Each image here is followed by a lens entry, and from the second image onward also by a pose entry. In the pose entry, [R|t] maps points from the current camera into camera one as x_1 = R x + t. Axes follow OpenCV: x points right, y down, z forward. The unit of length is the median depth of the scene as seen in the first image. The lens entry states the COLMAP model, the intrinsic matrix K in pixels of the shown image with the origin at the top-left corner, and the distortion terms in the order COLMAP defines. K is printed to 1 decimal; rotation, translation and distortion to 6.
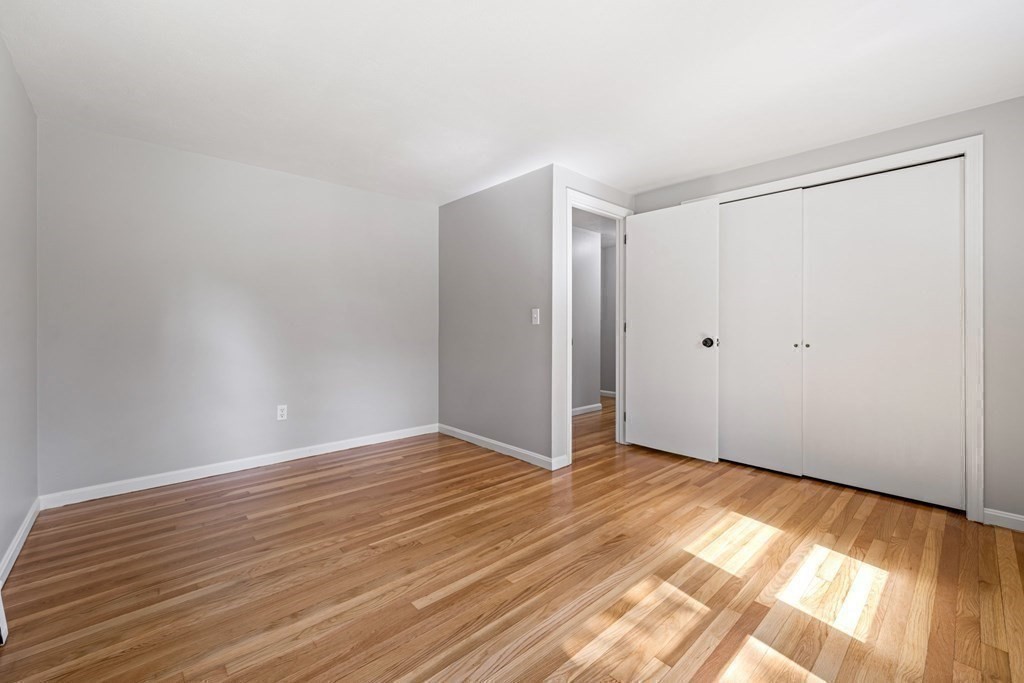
lens RADIAL K [[420.1, 0, 514.0], [0, 420.1, 334.1], [0, 0, 1]] dist [0.000147, -0.000064]
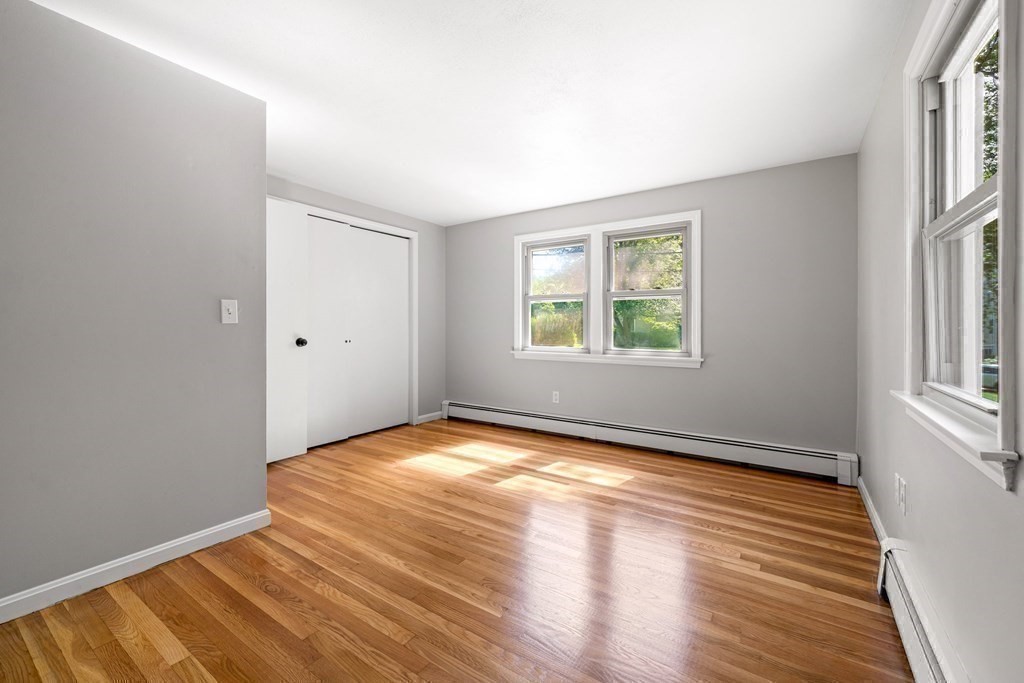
lens RADIAL K [[420.1, 0, 514.3], [0, 420.1, 332.0], [0, 0, 1]] dist [0.000147, -0.000064]
pose [[-0.236373, -0.011394, 0.971595, -0.826380], [0.009714, 0.999854, 0.014089, -0.017442], [-0.971614, 0.012768, -0.236228, 0.874840]]
